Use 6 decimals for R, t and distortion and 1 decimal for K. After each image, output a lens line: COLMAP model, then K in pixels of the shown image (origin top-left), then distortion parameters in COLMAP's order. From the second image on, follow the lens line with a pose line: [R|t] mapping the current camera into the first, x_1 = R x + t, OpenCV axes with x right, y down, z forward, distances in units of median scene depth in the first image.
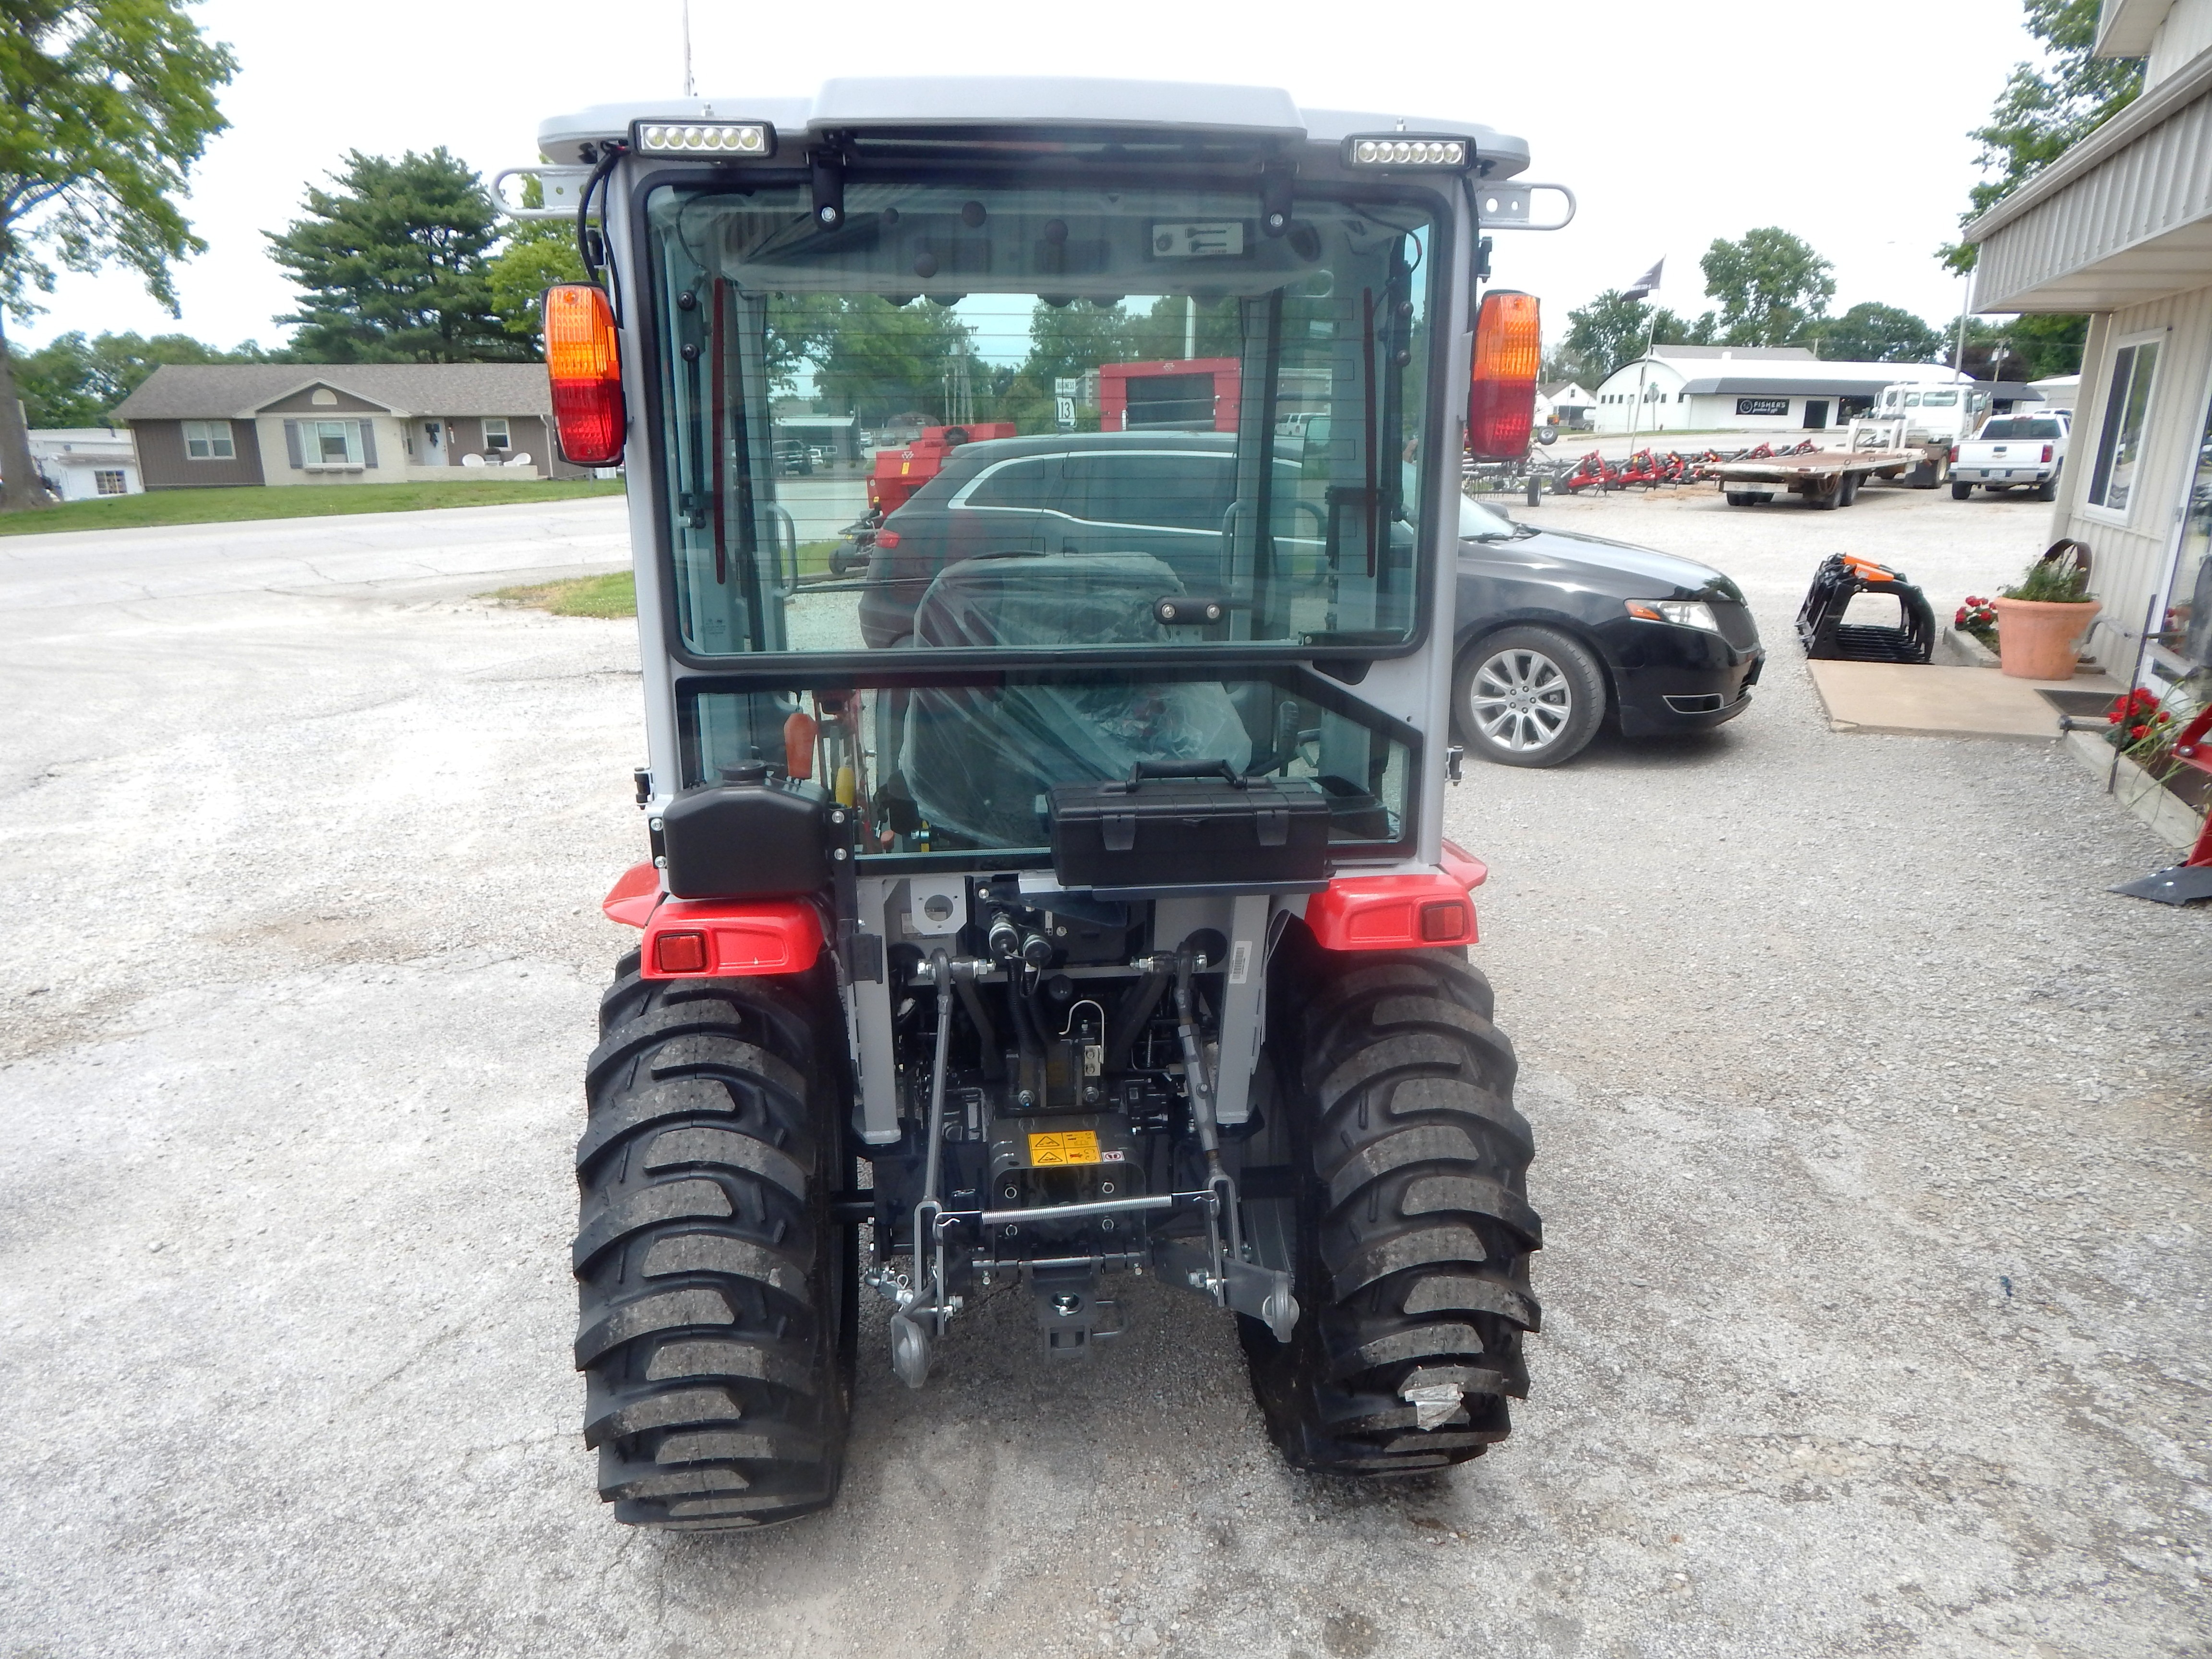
lens RADIAL K [[1464.3, 0, 1114.2], [0, 1464.3, 818.0], [0, 0, 1]] dist [-0.006392, -0.002581]
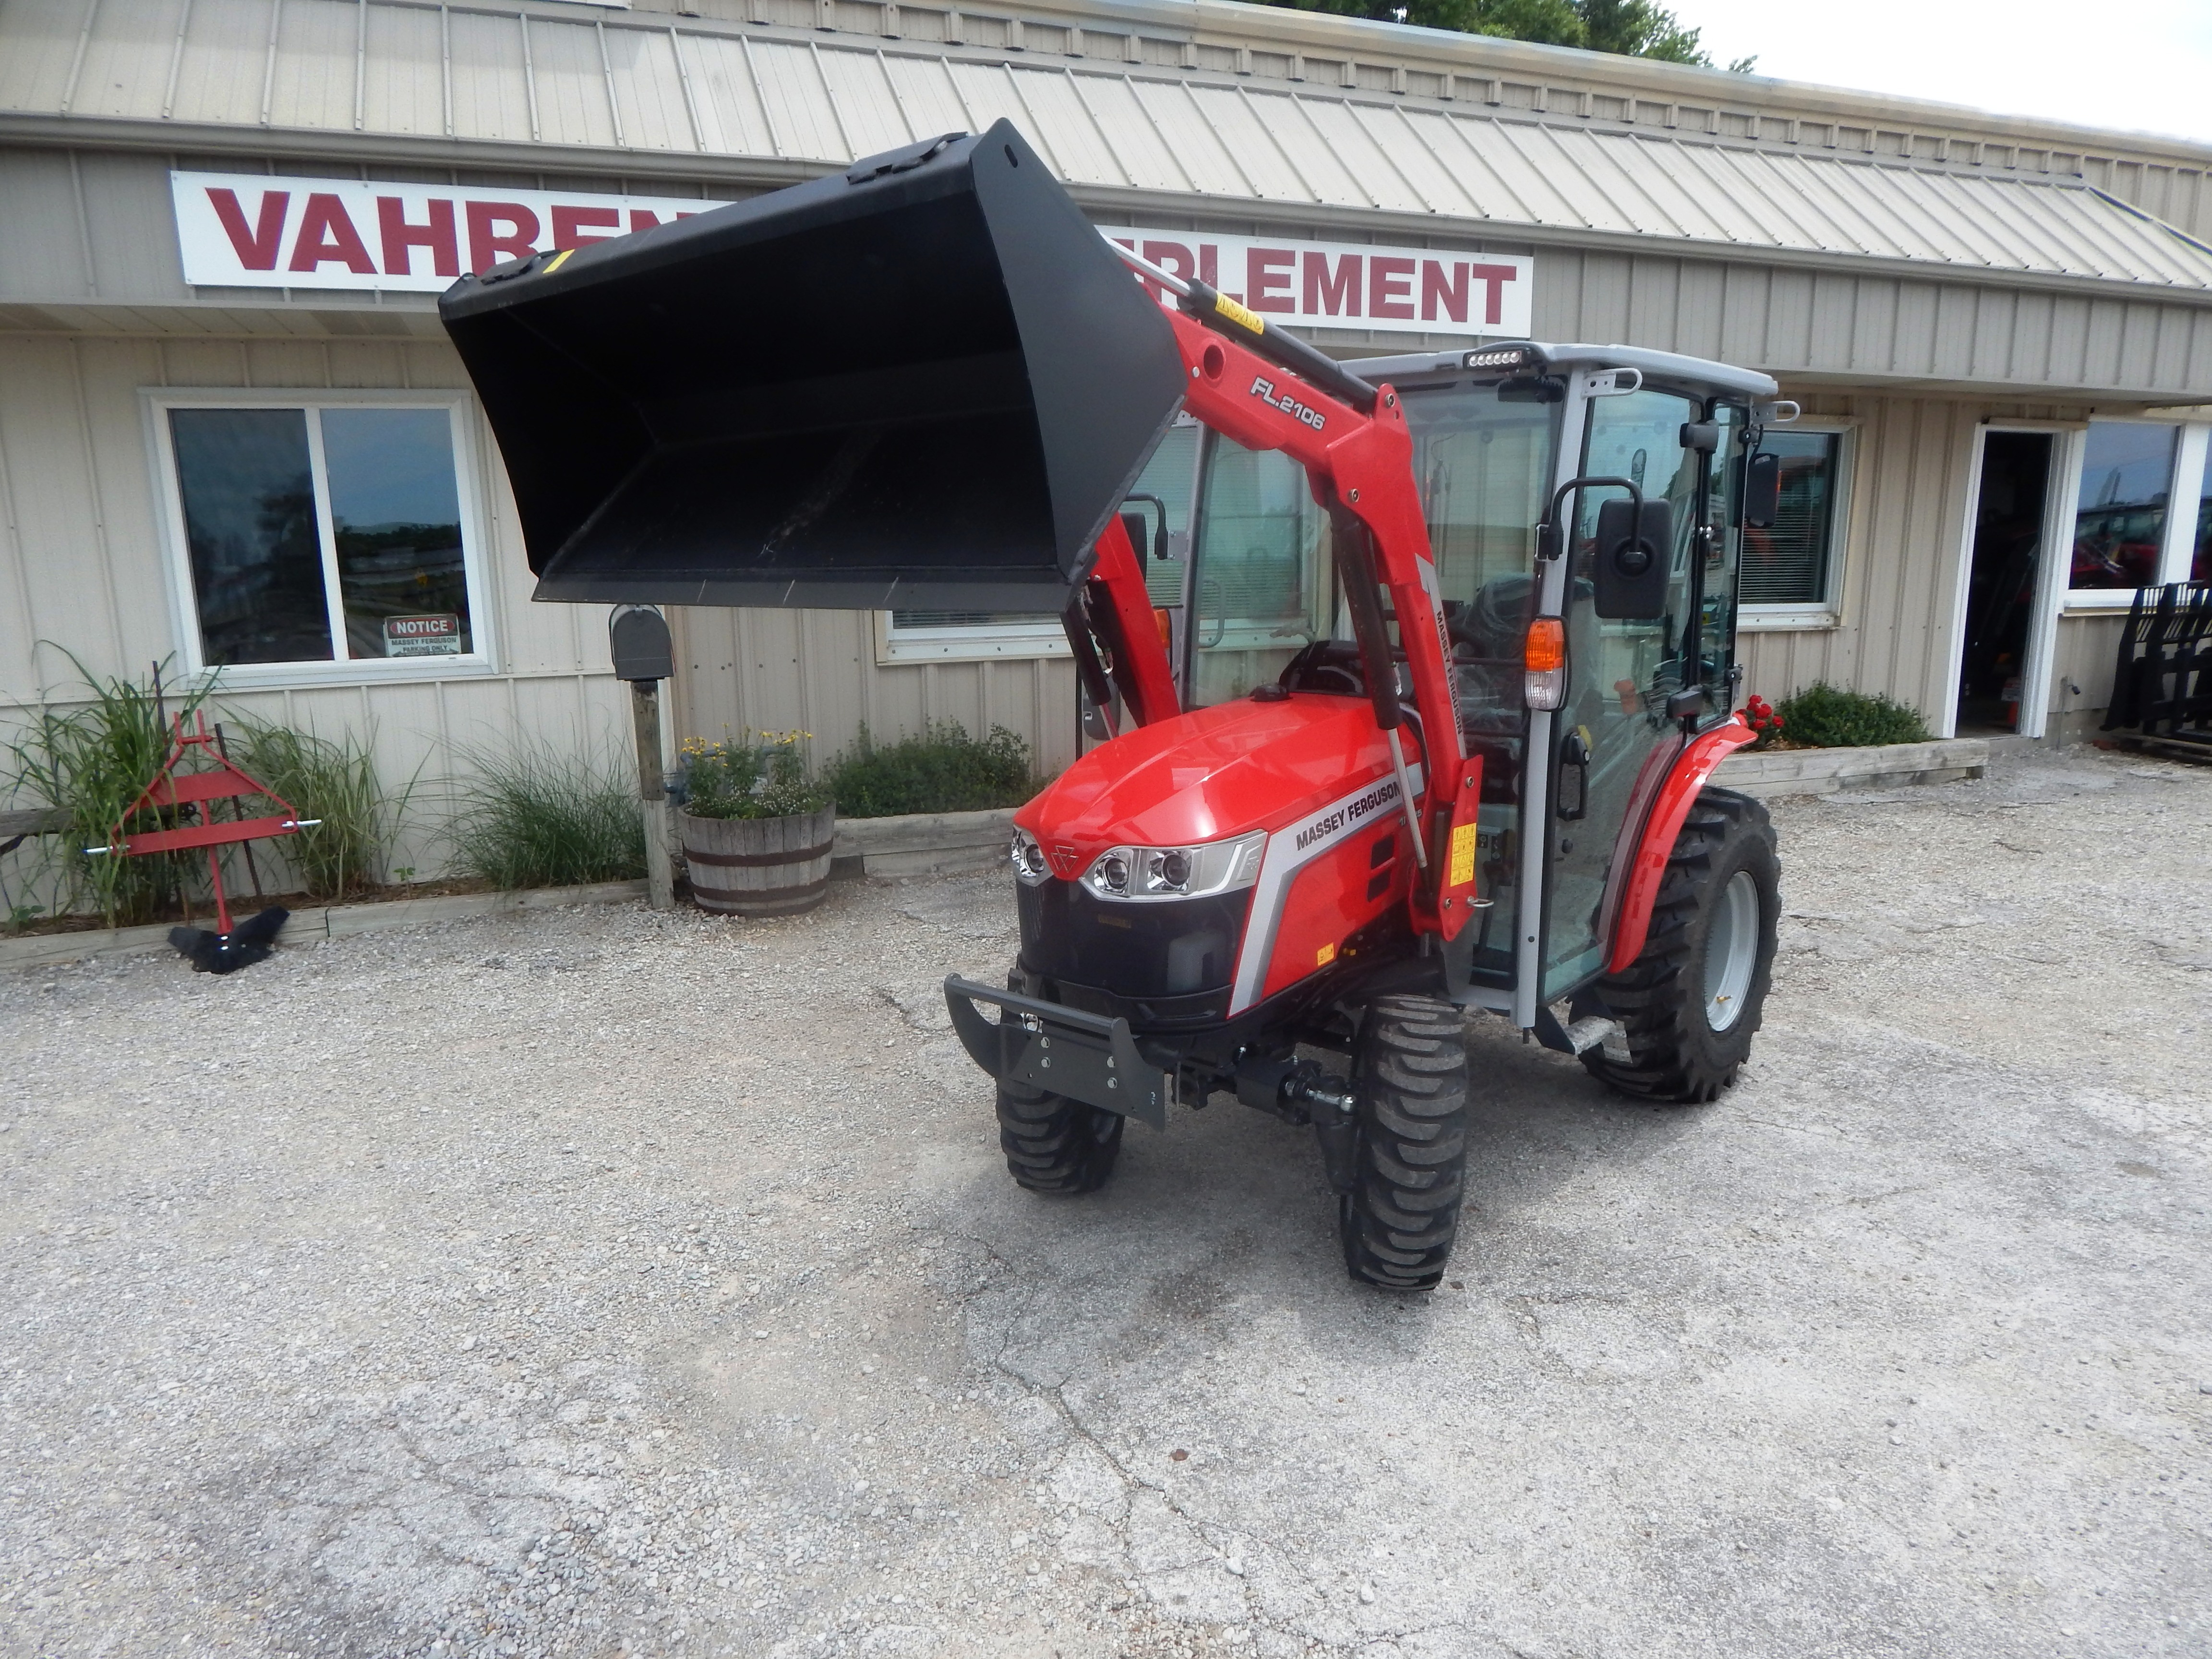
lens RADIAL K [[1471.5, 0, 1110.4], [0, 1471.5, 826.5], [0, 0, 1]] dist [0.027545, -0.023466]
pose [[-0.676406, -0.147349, 0.721639, -0.902305], [0.197899, 0.907394, 0.370771, -0.564926], [-0.709444, 0.393603, -0.584607, 2.103313]]
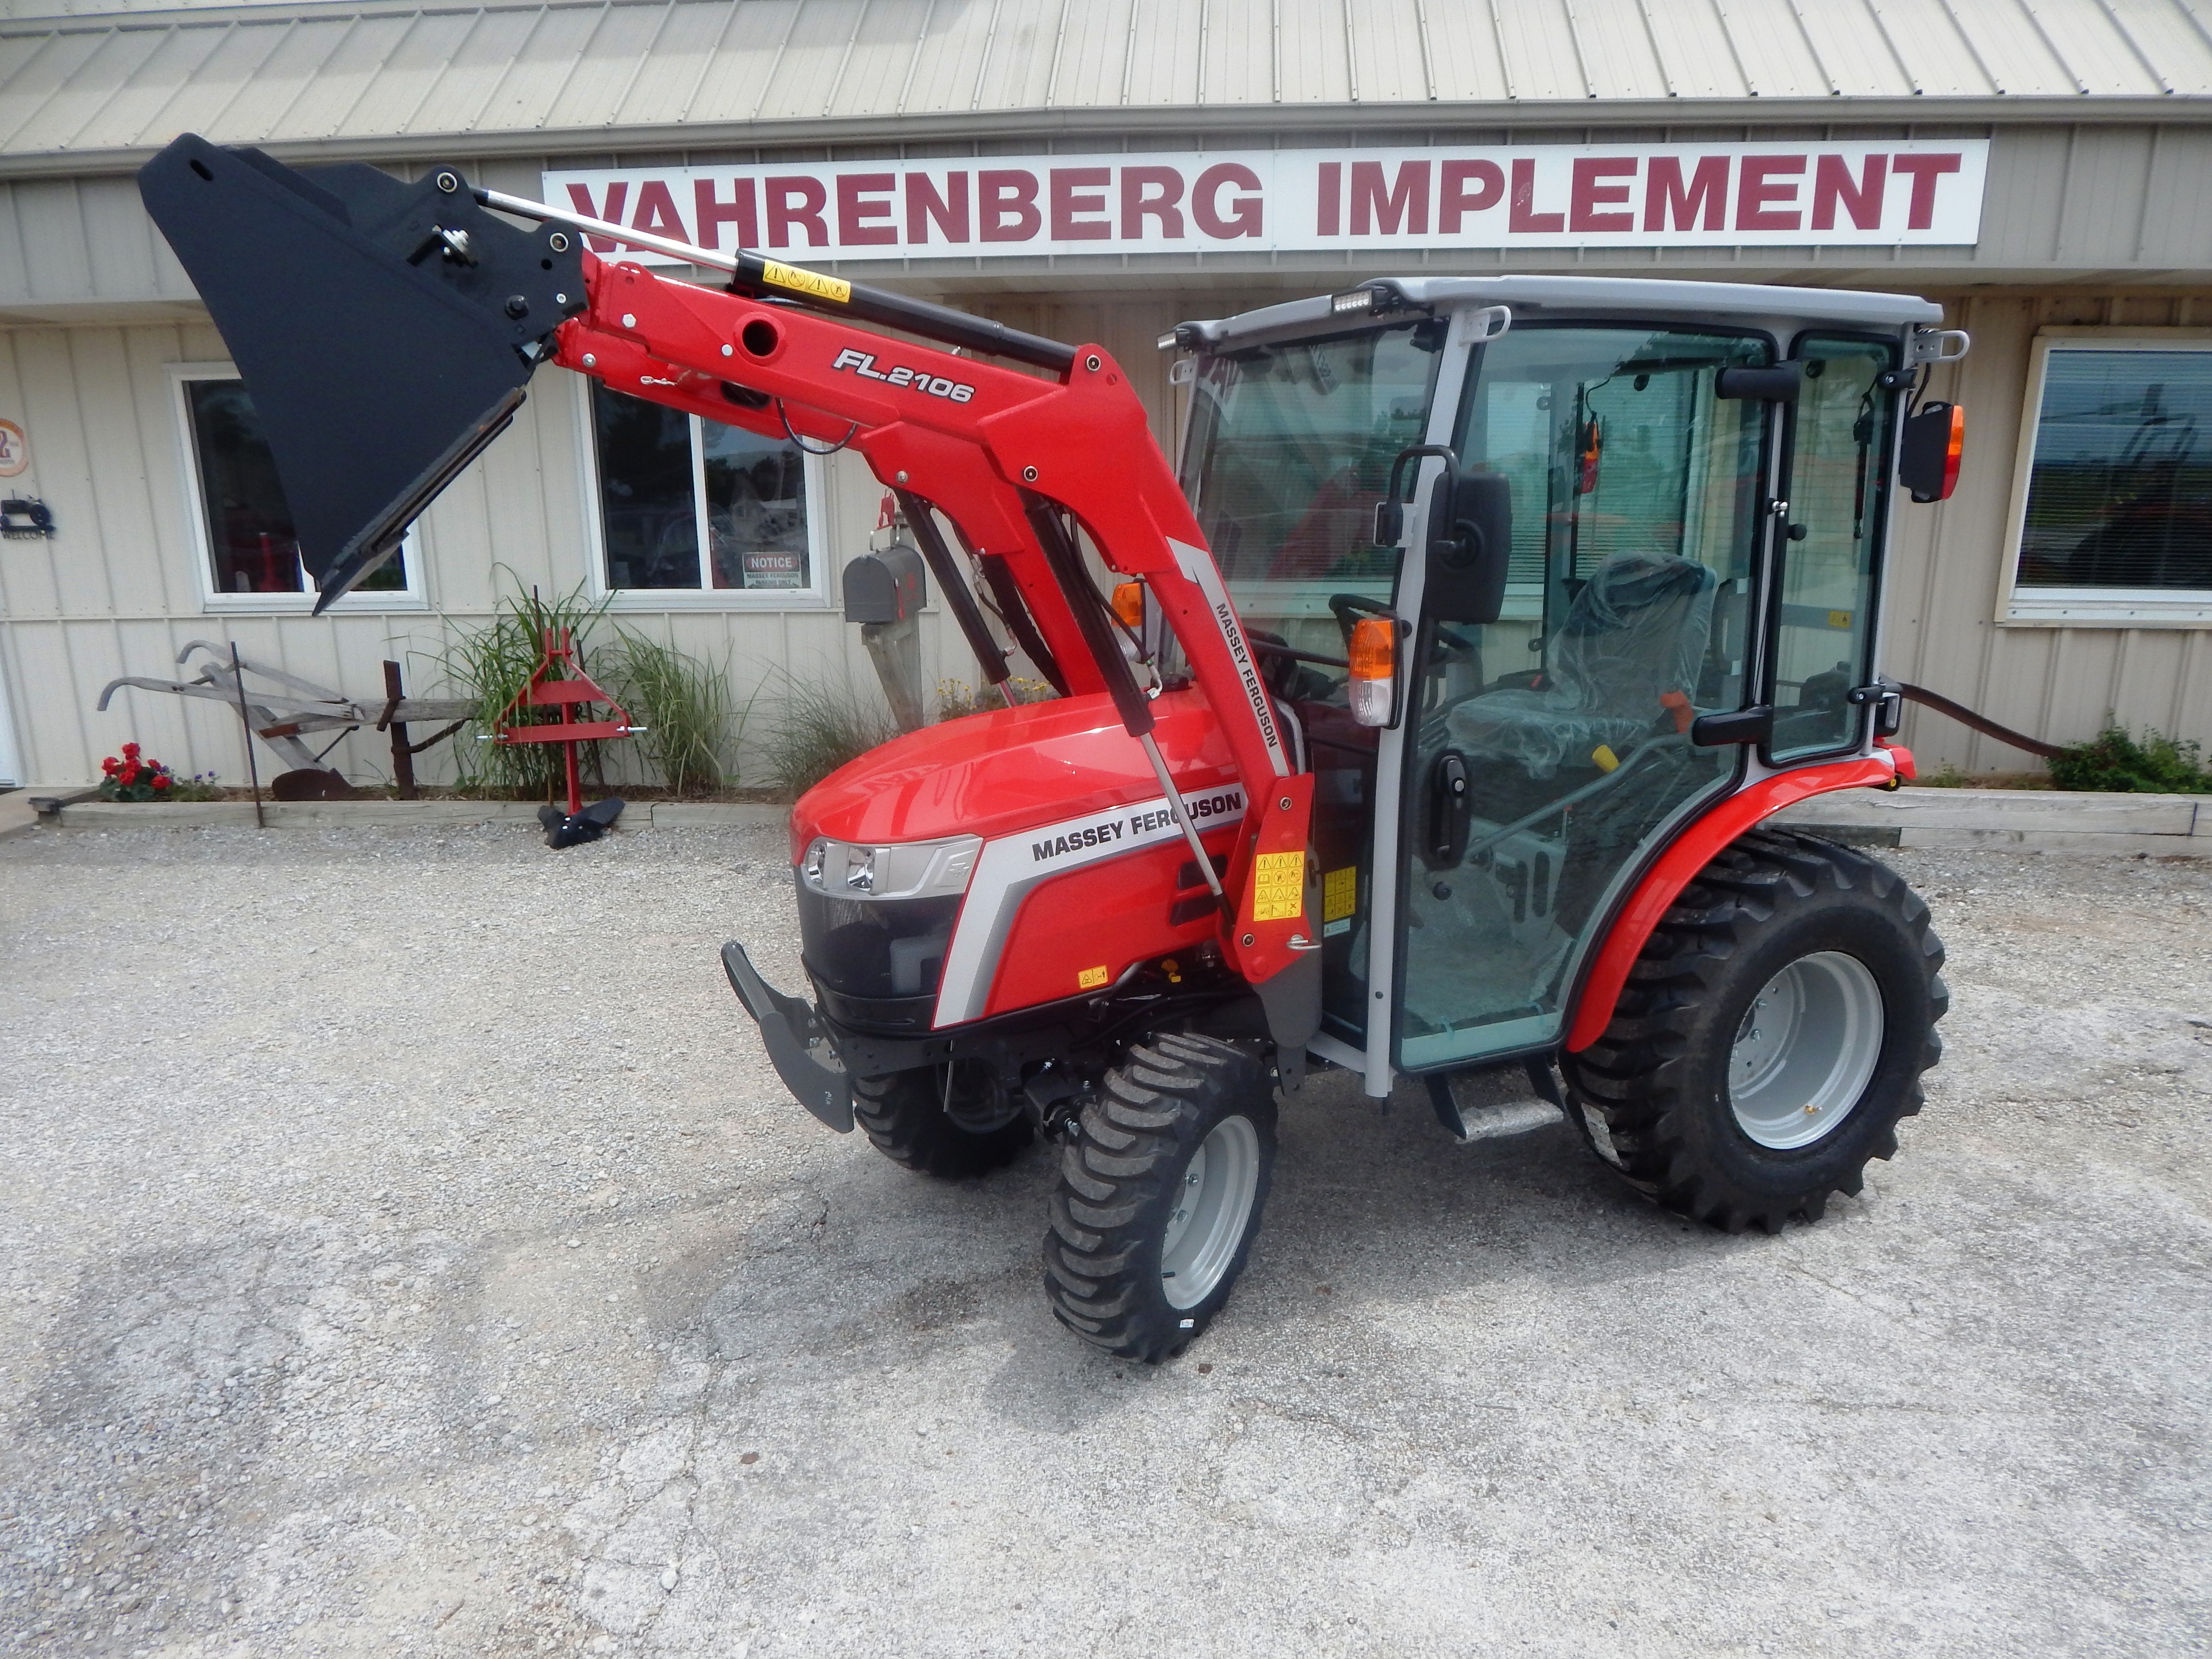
lens RADIAL K [[1486.0, 0, 1113.6], [0, 1486.0, 809.0], [0, 0, 1]] dist [0.022435, -0.015228]
pose [[-0.290090, -0.224650, 0.930258, -1.160942], [0.251100, 0.920133, 0.300507, -0.438964], [-0.923470, 0.320762, -0.210512, 1.524181]]
